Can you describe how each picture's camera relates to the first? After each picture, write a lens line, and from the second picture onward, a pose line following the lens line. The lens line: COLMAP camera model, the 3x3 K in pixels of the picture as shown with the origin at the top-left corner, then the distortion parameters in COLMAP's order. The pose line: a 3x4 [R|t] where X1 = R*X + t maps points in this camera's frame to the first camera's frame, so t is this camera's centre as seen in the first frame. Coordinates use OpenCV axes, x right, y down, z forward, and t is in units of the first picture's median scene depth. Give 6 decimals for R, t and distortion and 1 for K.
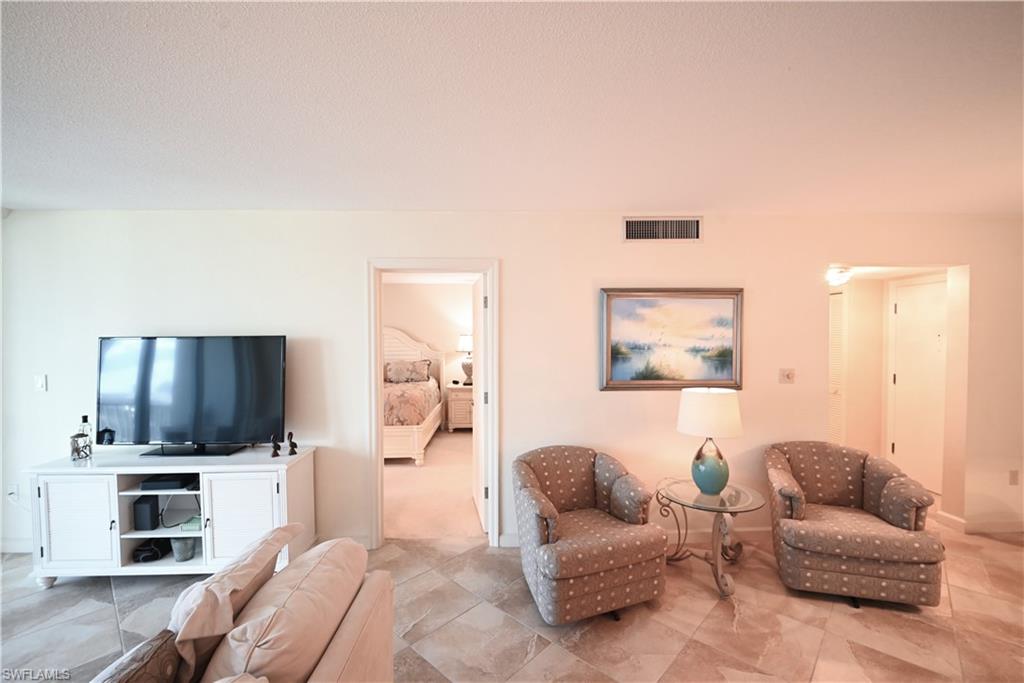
lens RADIAL K [[425.4, 0, 516.0], [0, 425.4, 341.9], [0, 0, 1]] dist [-0.007985, -0.003812]
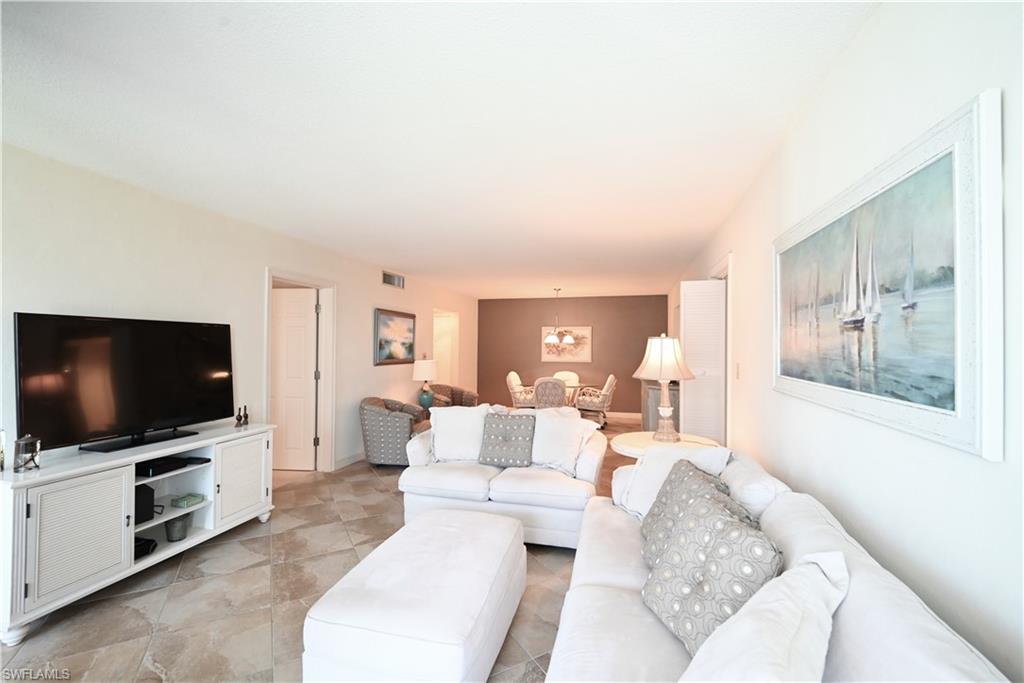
lens RADIAL K [[425.4, 0, 512.5], [0, 425.4, 344.8], [0, 0, 1]] dist [-0.007985, -0.003812]
pose [[0.294368, 0.010501, 0.955634, -1.489082], [0.005800, 0.999902, -0.012774, 0.059292], [-0.955674, 0.009303, 0.294278, -0.080362]]
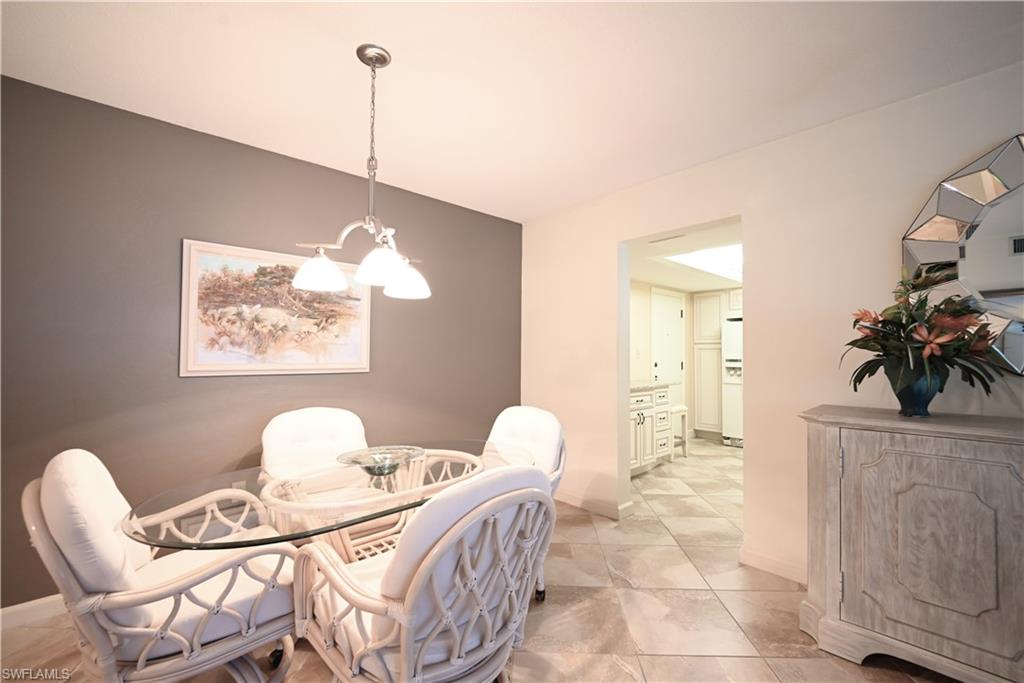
lens RADIAL K [[425.4, 0, 519.8], [0, 425.4, 340.7], [0, 0, 1]] dist [-0.007985, -0.003812]
pose [[-0.655181, 0.023965, 0.755092, 0.614673], [0.008034, 0.999661, -0.024756, 0.102442], [-0.755429, -0.010154, -0.655152, 0.694380]]
